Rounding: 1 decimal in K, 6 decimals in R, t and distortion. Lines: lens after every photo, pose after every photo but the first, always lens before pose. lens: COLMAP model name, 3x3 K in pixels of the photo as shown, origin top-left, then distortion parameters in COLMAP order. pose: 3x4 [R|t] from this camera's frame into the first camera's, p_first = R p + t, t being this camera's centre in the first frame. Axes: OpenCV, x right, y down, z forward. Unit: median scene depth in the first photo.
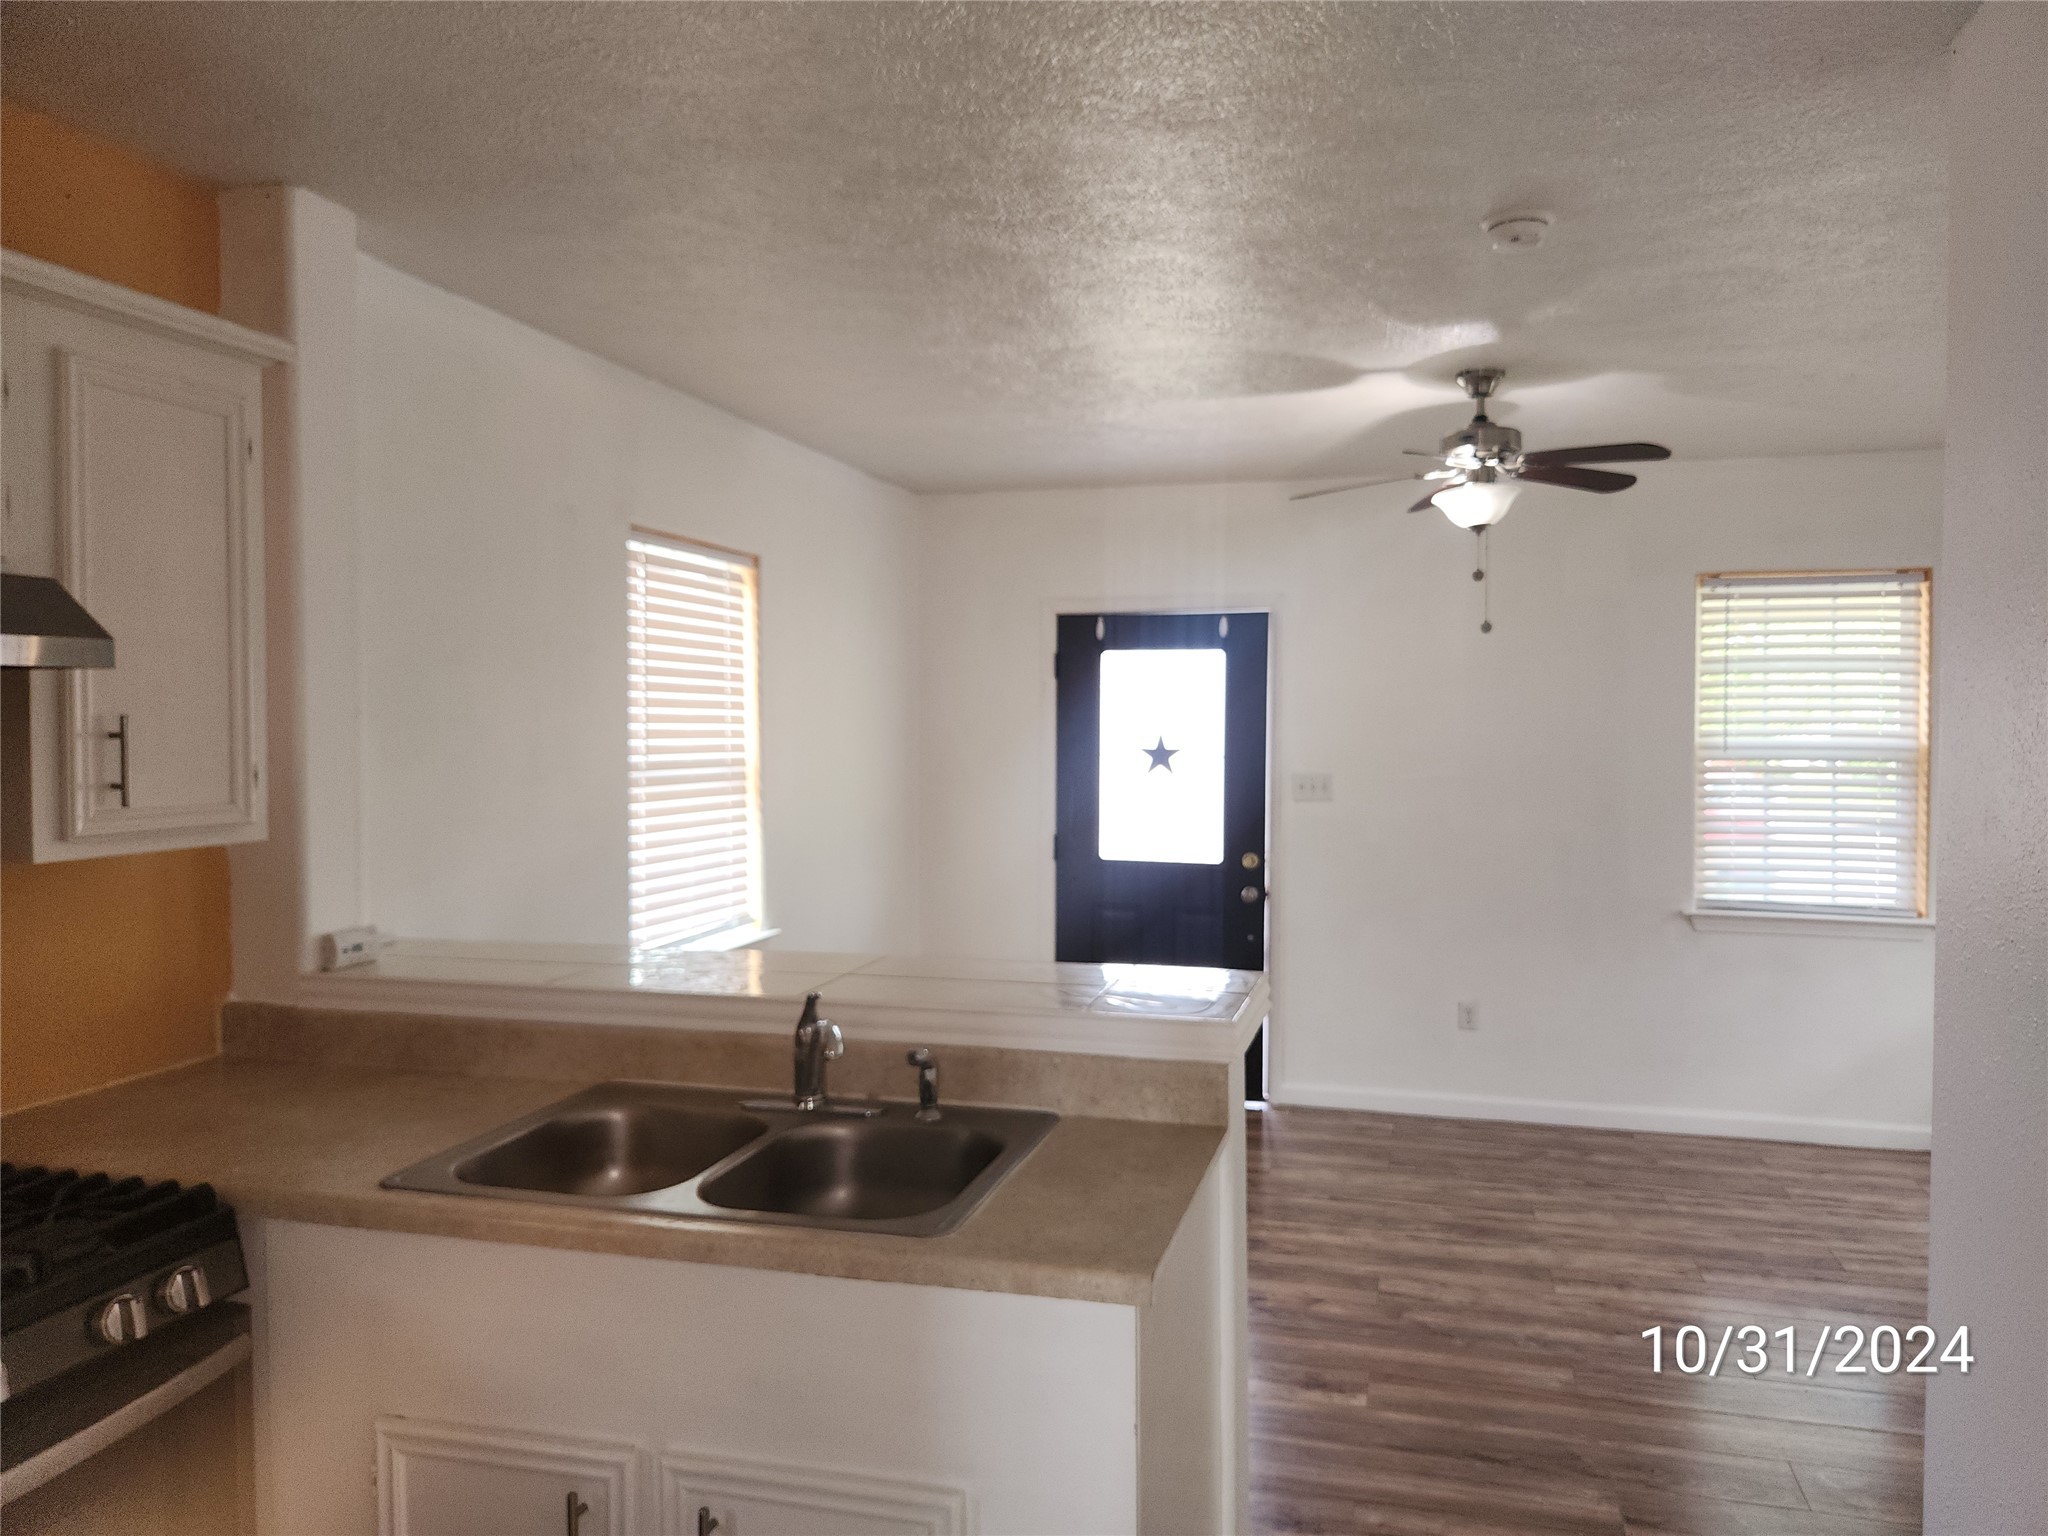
lens RADIAL K [[1391.2, 0, 1070.8], [0, 1391.2, 750.4], [0, 0, 1]] dist [0.061552, -0.069382]
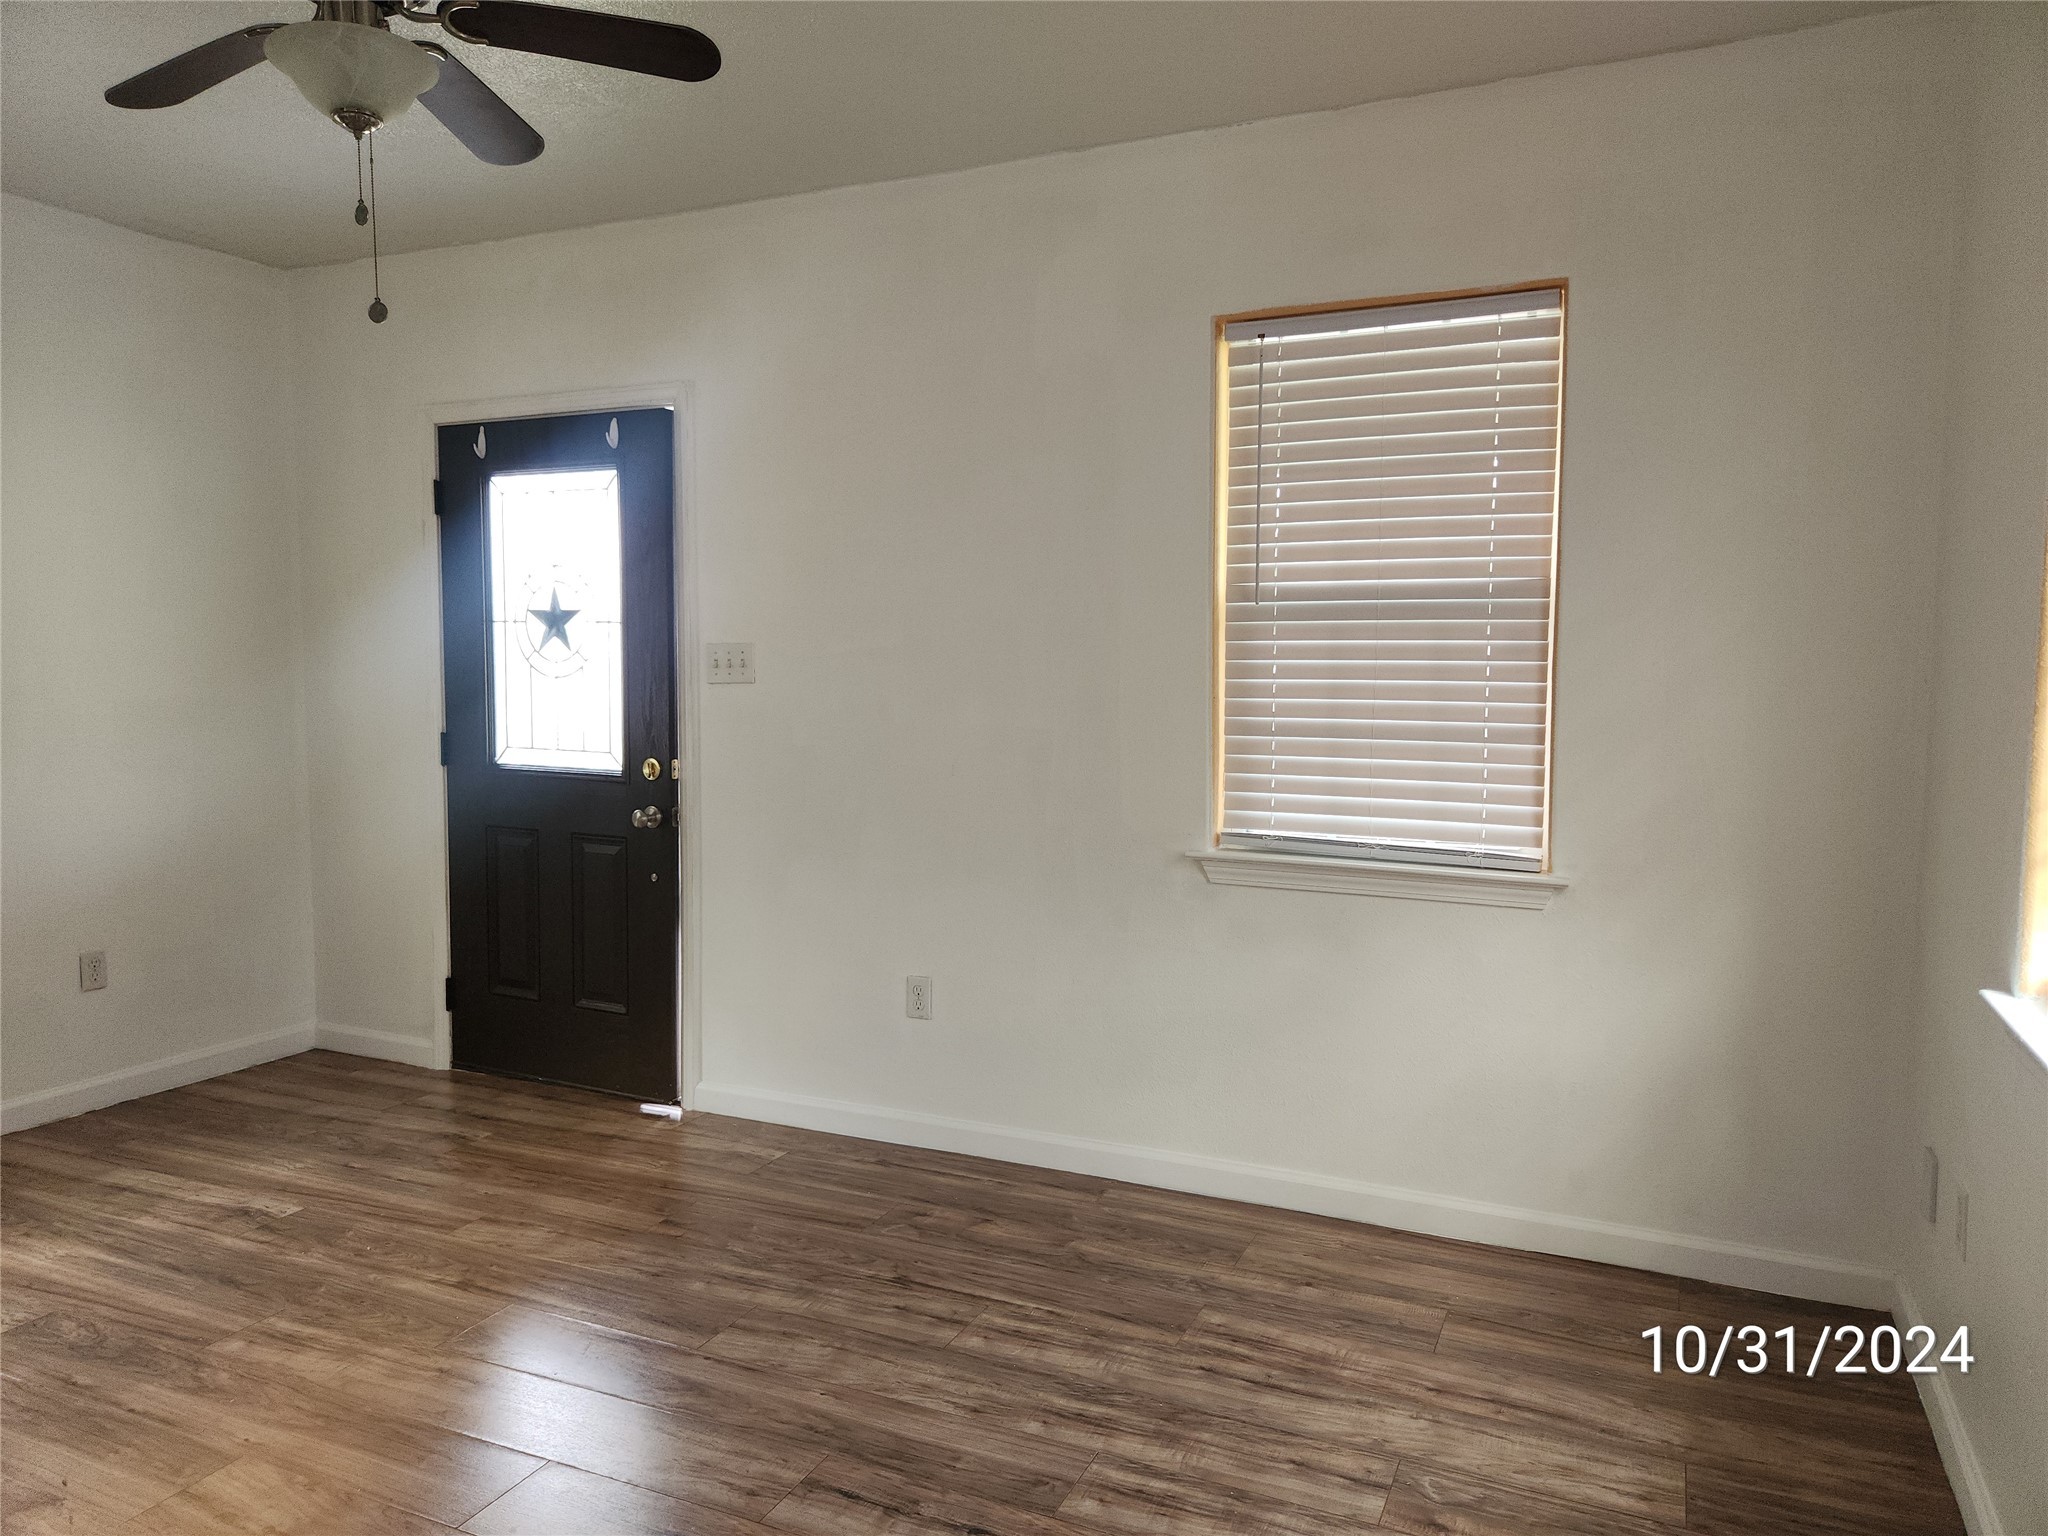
lens RADIAL K [[1376.3, 0, 1060.1], [0, 1376.3, 764.2], [0, 0, 1]] dist [0.066686, -0.064532]
pose [[0.987296, 0.017136, -0.157963, 0.618227], [-0.008942, 0.998584, 0.052441, 0.053605], [0.158638, -0.050362, 0.986051, 0.479465]]
